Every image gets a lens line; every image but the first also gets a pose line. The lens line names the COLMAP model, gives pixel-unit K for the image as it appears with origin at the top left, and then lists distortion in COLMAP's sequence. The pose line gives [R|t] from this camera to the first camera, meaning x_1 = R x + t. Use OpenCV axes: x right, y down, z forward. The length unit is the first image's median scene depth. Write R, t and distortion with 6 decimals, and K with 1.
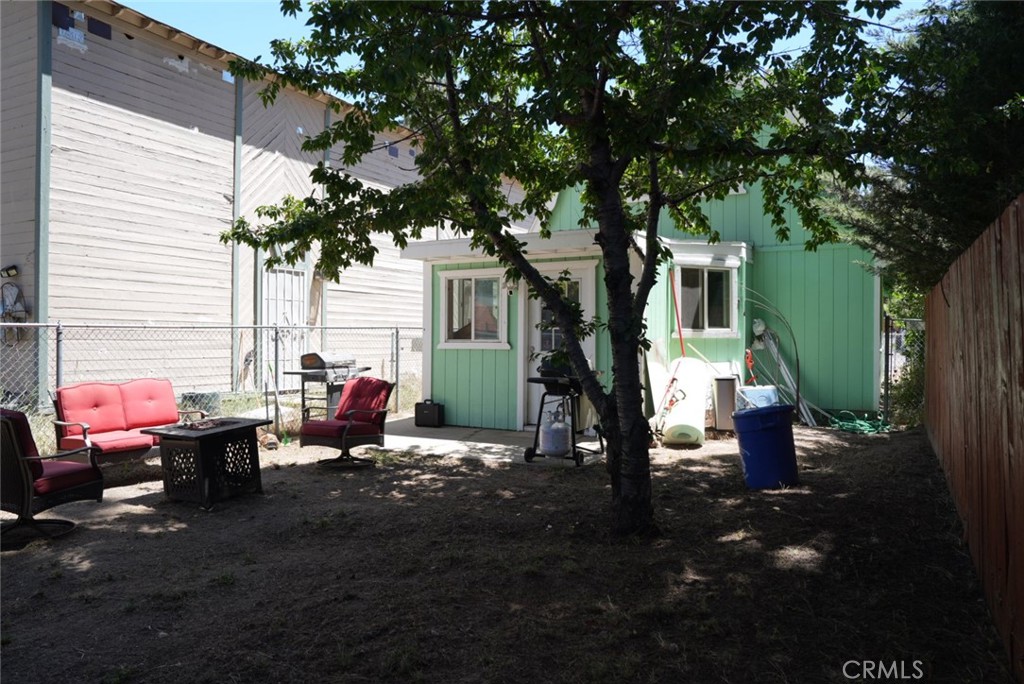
lens RADIAL K [[703.7, 0, 511.7], [0, 703.7, 338.6], [0, 0, 1]] dist [-0.110008, 0.074672]
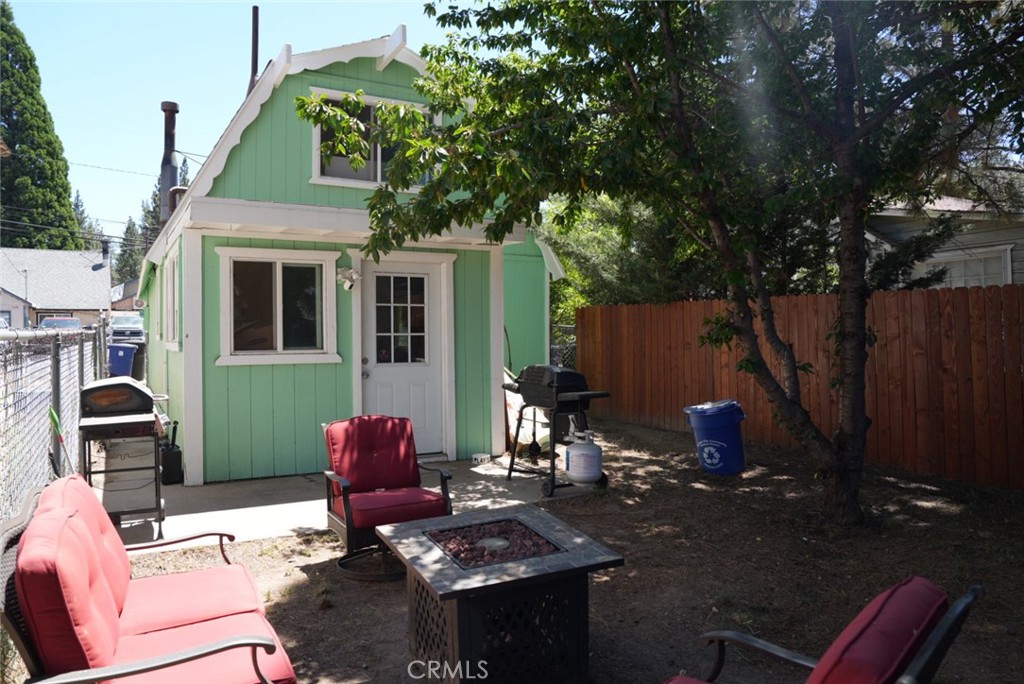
lens RADIAL K [[703.7, 0, 502.7], [0, 703.7, 338.4], [0, 0, 1]] dist [-0.110008, 0.074672]
pose [[0.525179, -0.007293, 0.850960, -0.515870], [0.008279, 0.999960, 0.003460, -0.011021], [-0.850951, 0.005228, 0.525218, 0.446492]]
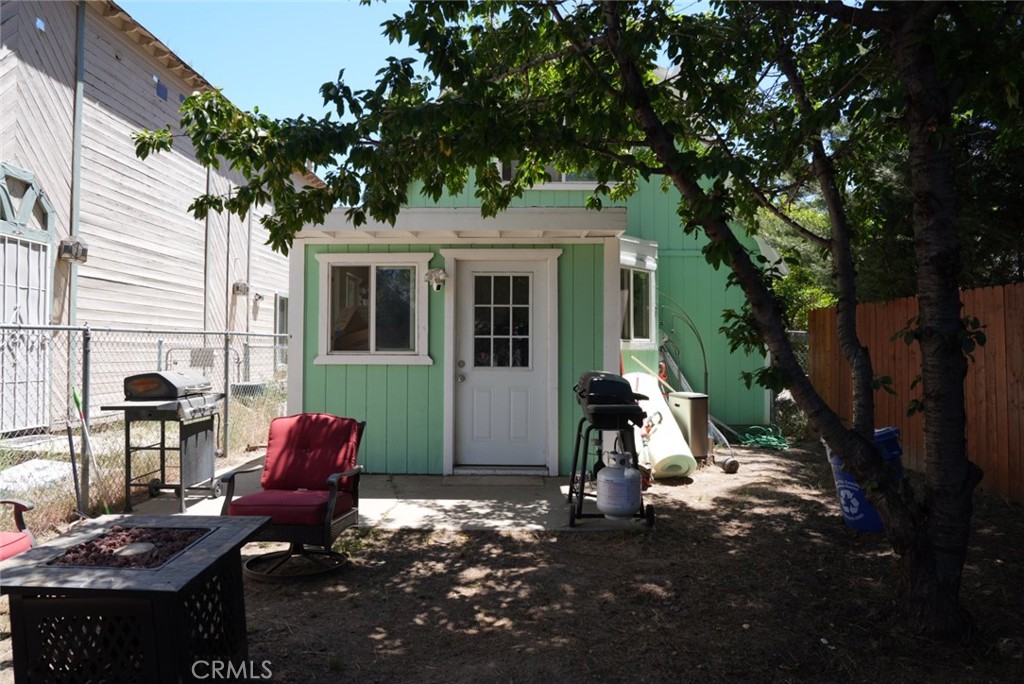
lens RADIAL K [[703.7, 0, 517.3], [0, 703.7, 342.5], [0, 0, 1]] dist [-0.110008, 0.074672]
pose [[0.884140, 0.006860, 0.467172, -0.254455], [-0.002677, 0.999950, -0.009617, -0.000874], [-0.467215, 0.007252, 0.884114, 0.295892]]
